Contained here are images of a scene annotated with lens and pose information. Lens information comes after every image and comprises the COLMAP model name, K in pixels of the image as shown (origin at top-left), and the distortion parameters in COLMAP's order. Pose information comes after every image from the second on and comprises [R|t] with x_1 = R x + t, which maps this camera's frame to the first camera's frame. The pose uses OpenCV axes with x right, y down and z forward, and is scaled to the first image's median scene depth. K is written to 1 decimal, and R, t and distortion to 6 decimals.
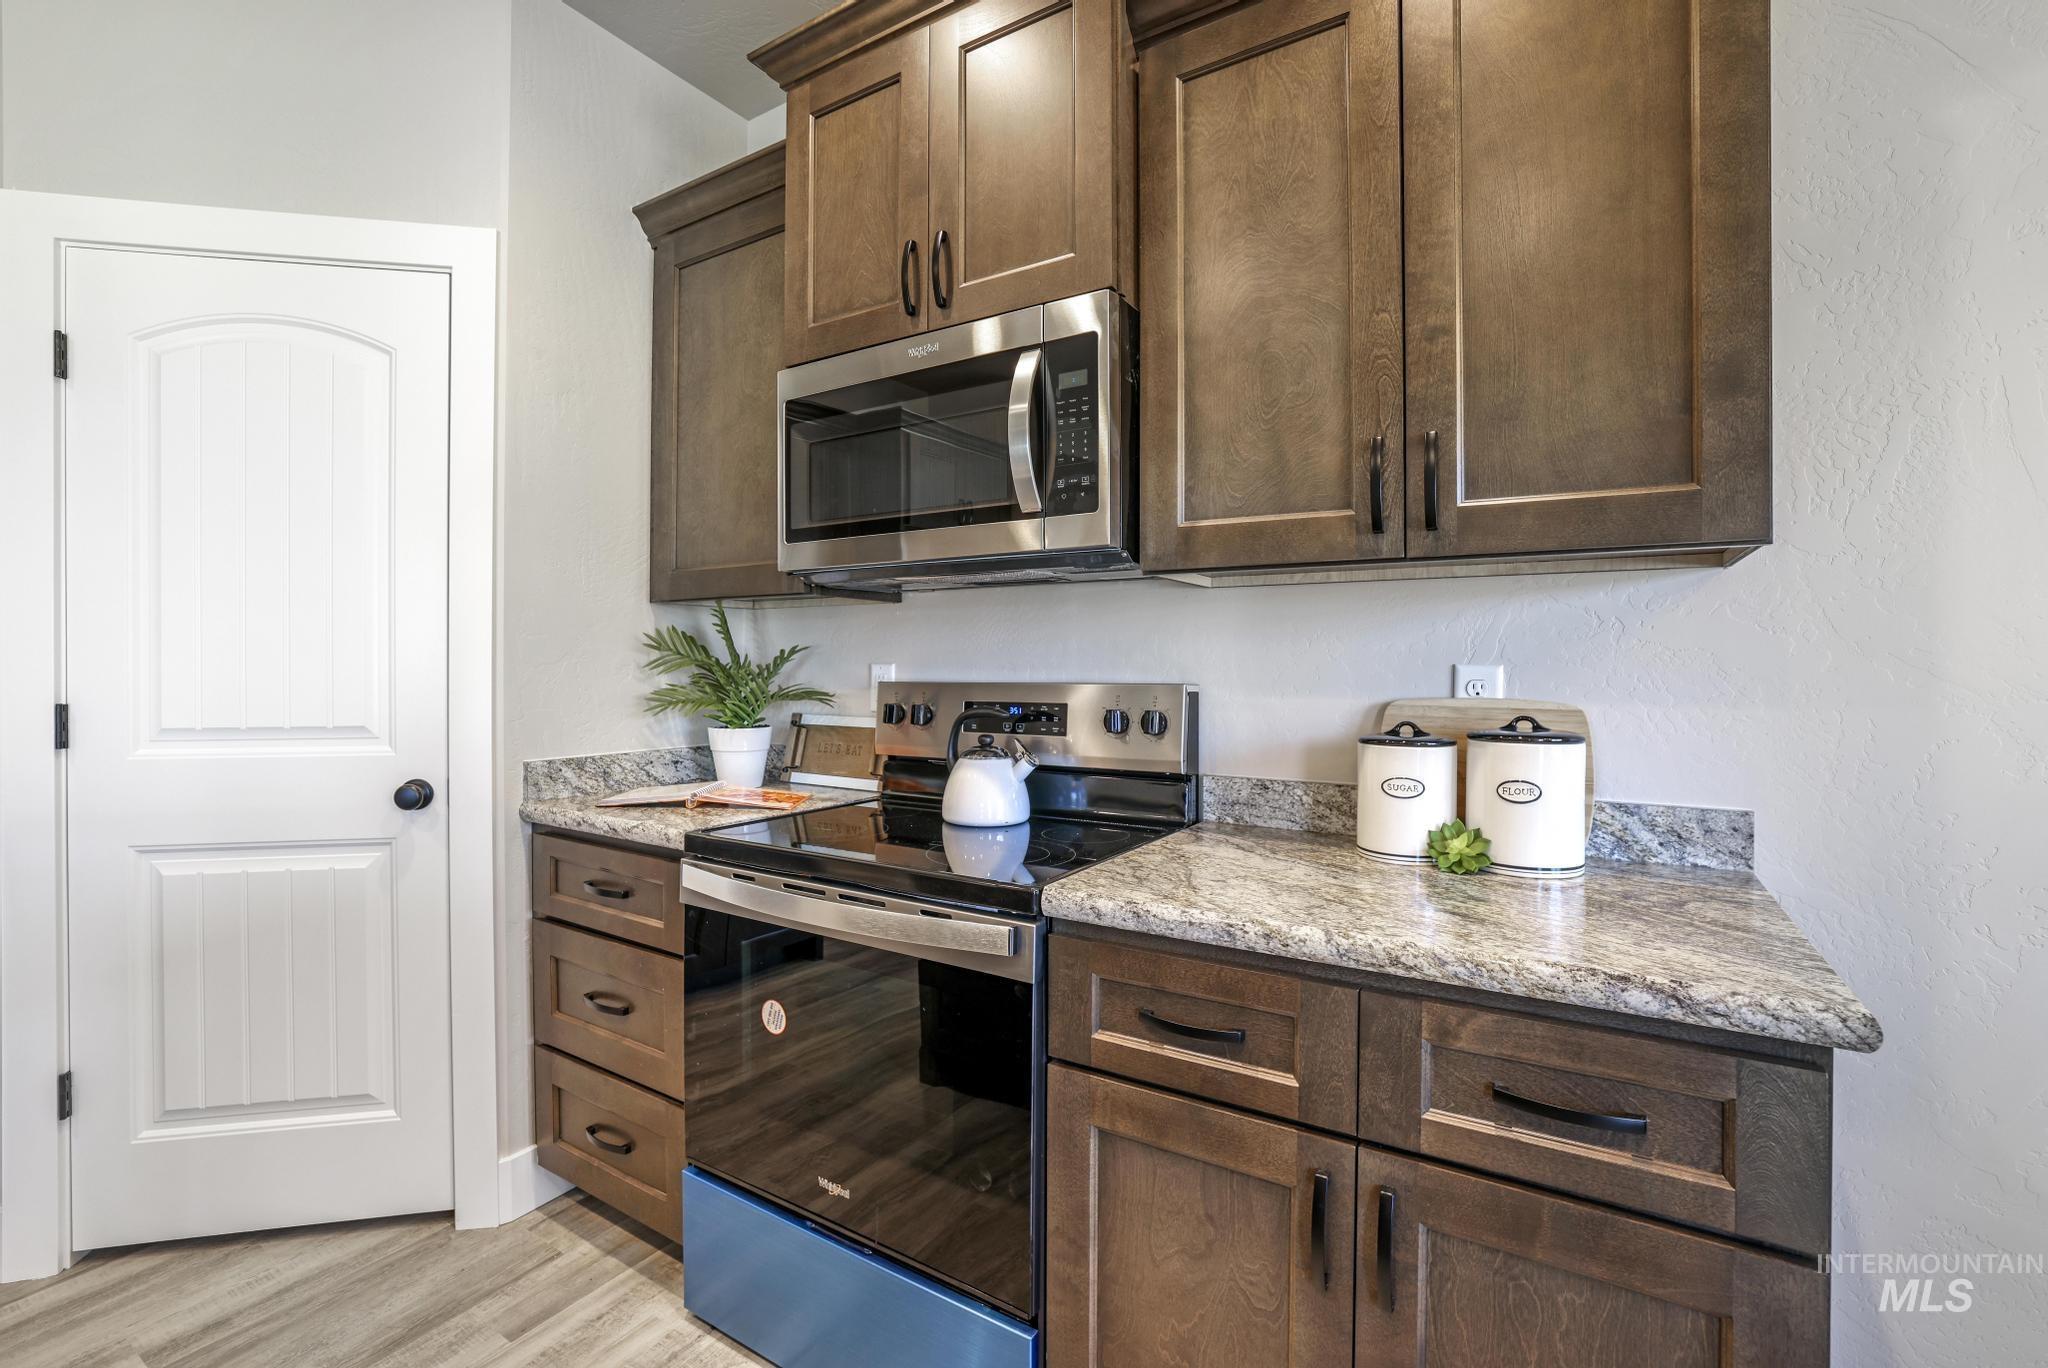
lens RADIAL K [[884.2, 0, 1020.3], [0, 884.2, 675.8], [0, 0, 1]] dist [-0.008922, 0.000369]
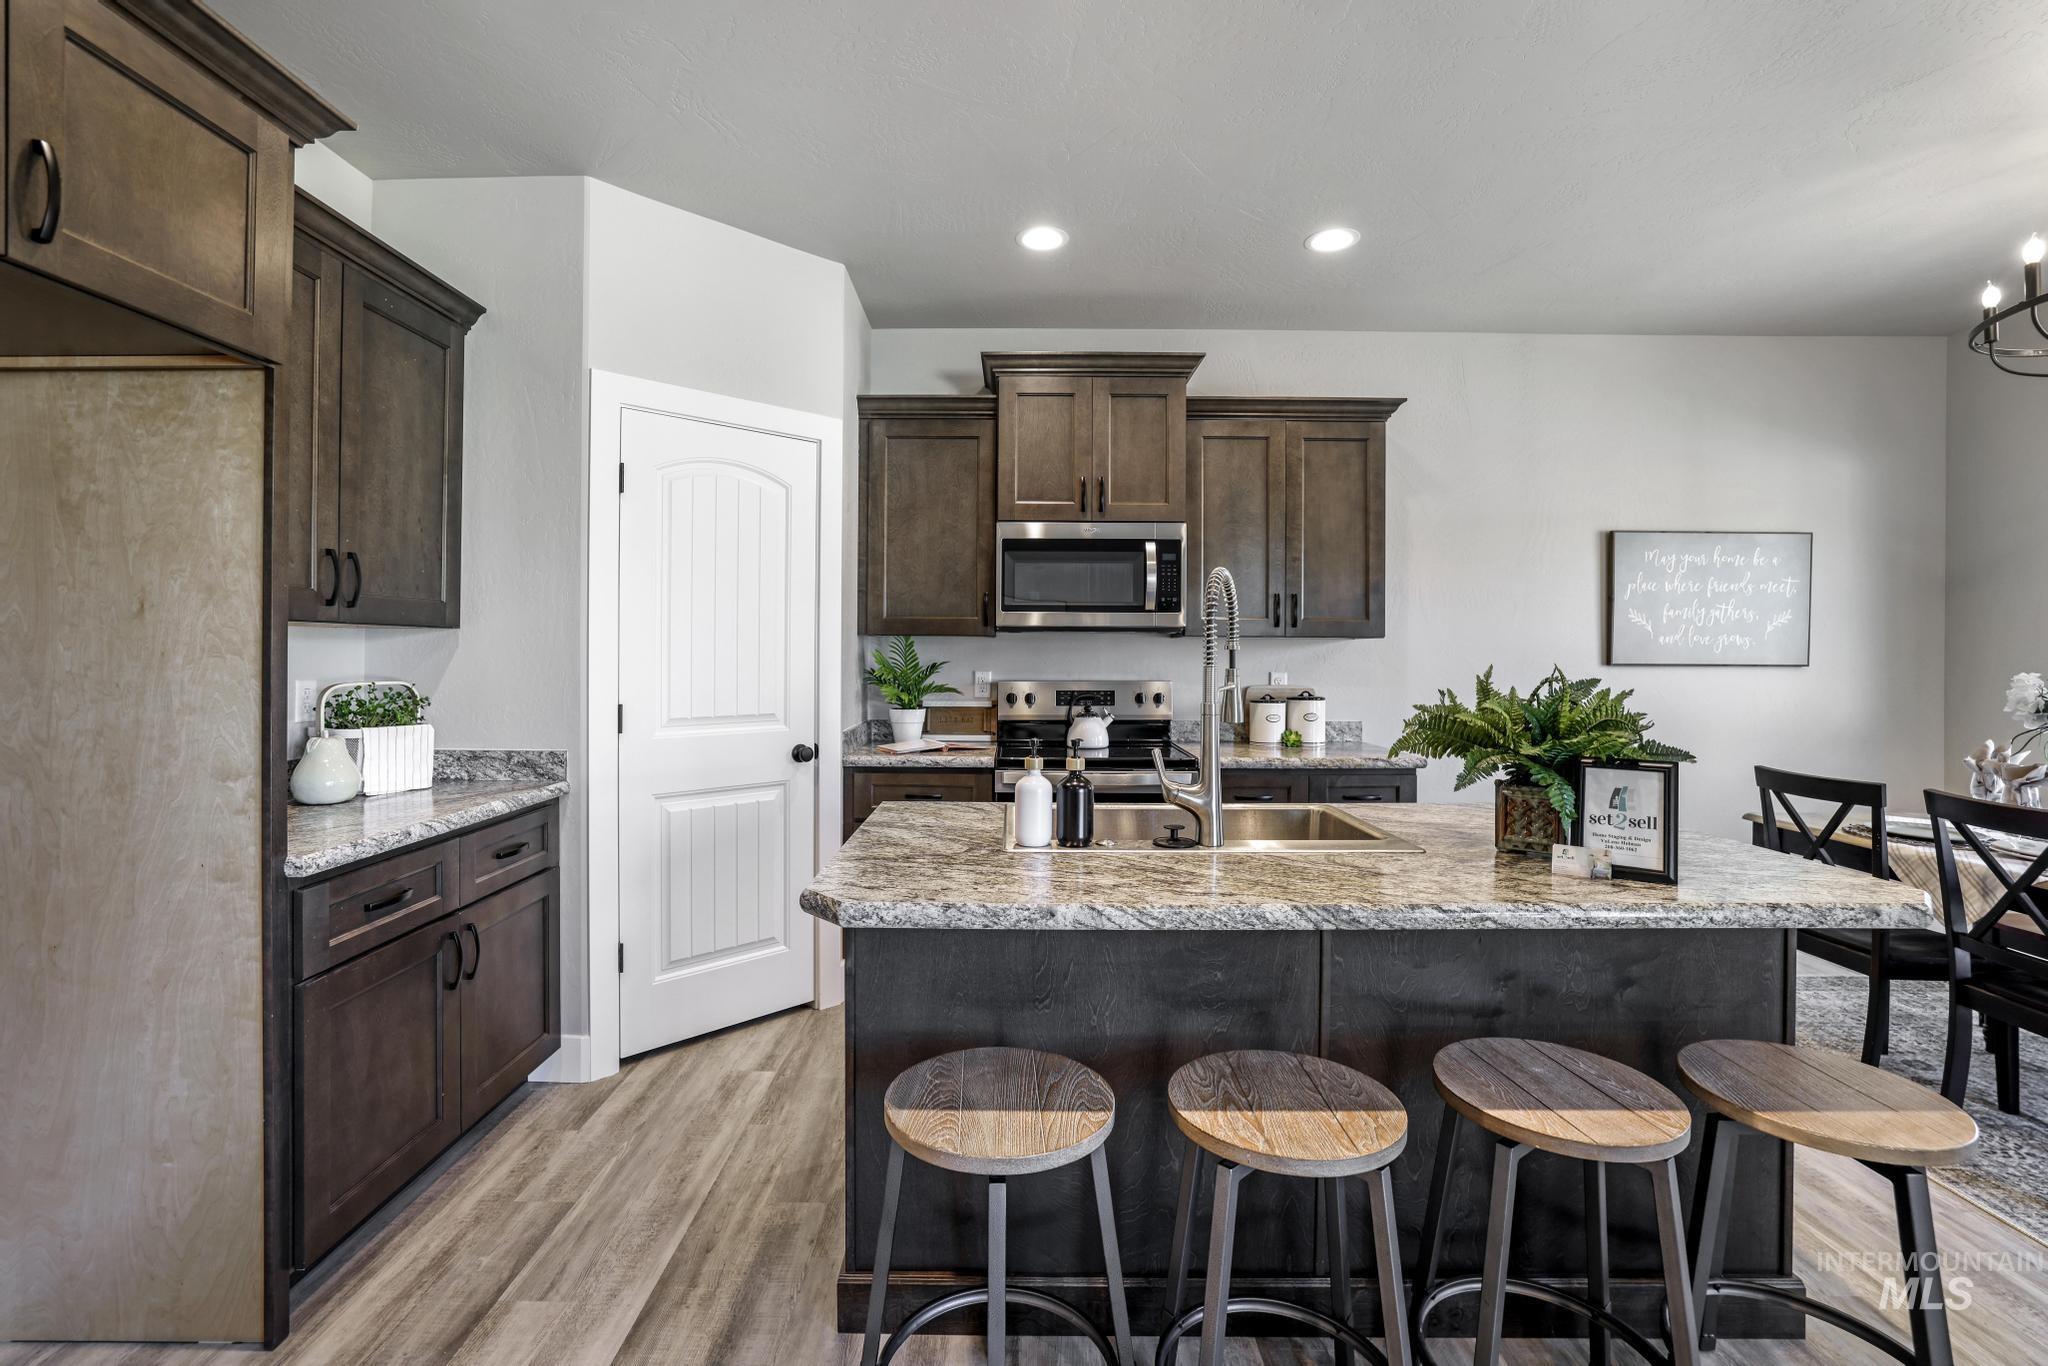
lens RADIAL K [[884.2, 0, 1027.3], [0, 884.2, 672.4], [0, 0, 1]] dist [-0.008922, 0.000369]
pose [[0.842096, -0.009693, 0.539240, -1.311015], [0.004927, 0.999935, 0.010279, -0.036463], [-0.539305, -0.005999, 0.842089, -0.690968]]
